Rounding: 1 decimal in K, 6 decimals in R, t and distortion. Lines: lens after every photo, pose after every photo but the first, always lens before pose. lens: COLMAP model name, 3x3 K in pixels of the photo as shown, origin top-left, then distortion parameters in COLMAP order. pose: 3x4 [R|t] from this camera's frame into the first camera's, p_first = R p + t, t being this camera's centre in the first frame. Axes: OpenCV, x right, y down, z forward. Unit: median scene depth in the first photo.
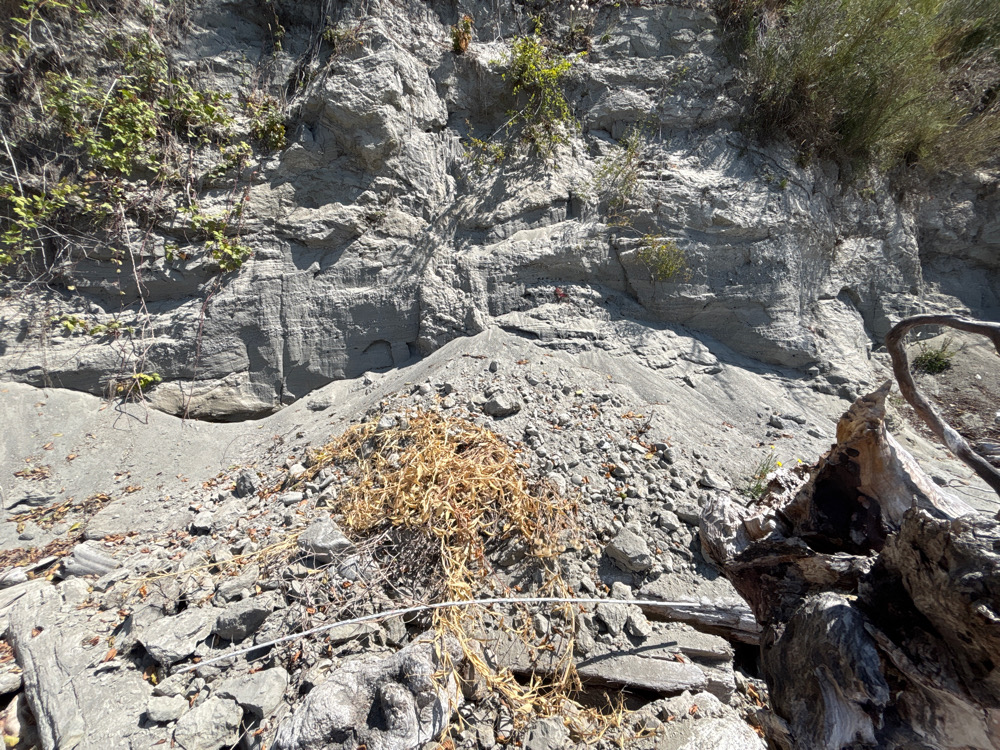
lens RADIAL K [[405.3, 0, 492.8], [0, 405.3, 374.0], [0, 0, 1]] dist [0.002336, -0.000973]
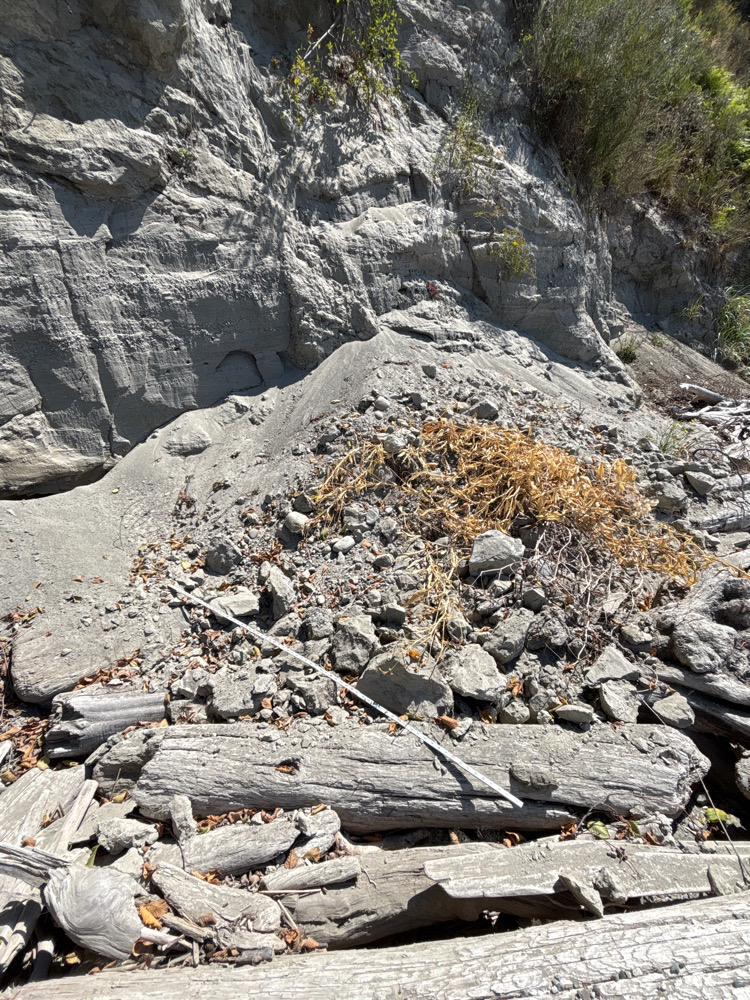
lens RADIAL K [[448.8, 0, 378.2], [0, 448.8, 497.2], [0, 0, 1]] dist [-0.011348, 0.007283]
pose [[0.840436, -0.200645, 0.503397, -0.530213], [0.090443, 0.967835, 0.234765, 0.006772], [-0.534310, -0.151777, 0.831551, 0.148221]]
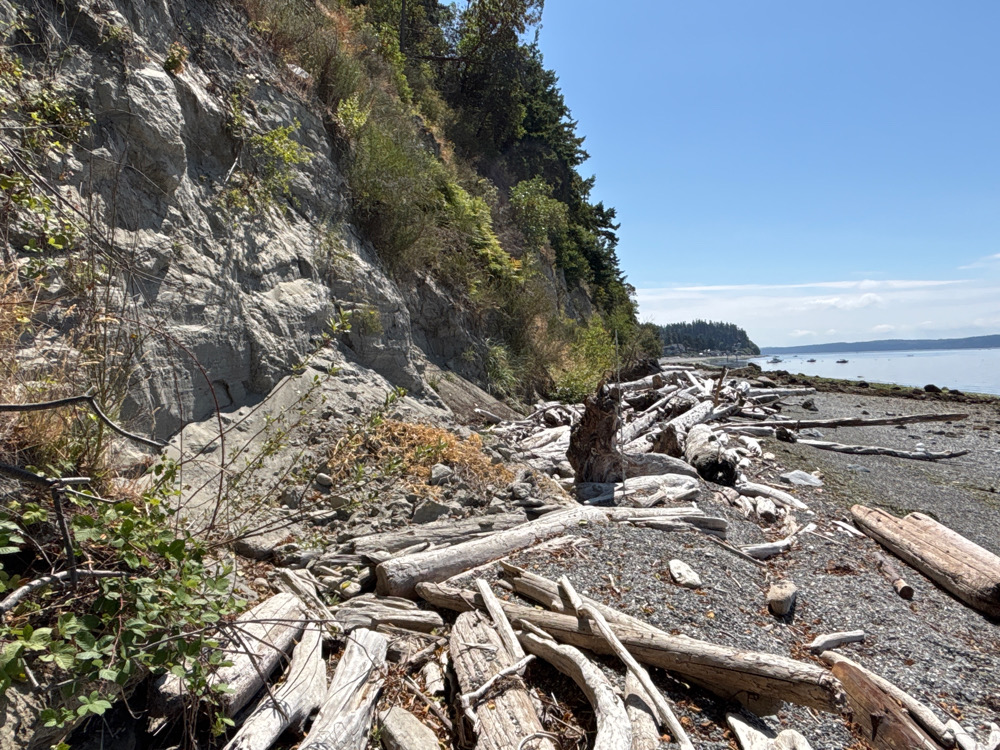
lens RADIAL K [[678.4, 0, 501.4], [0, 678.4, 360.3], [0, 0, 1]] dist [0.055818, -0.000346]
pose [[0.327986, 0.009727, 0.944632, -1.640035], [0.101650, 0.993778, -0.045527, 0.015823], [-0.939198, 0.110954, 0.324957, -0.200949]]
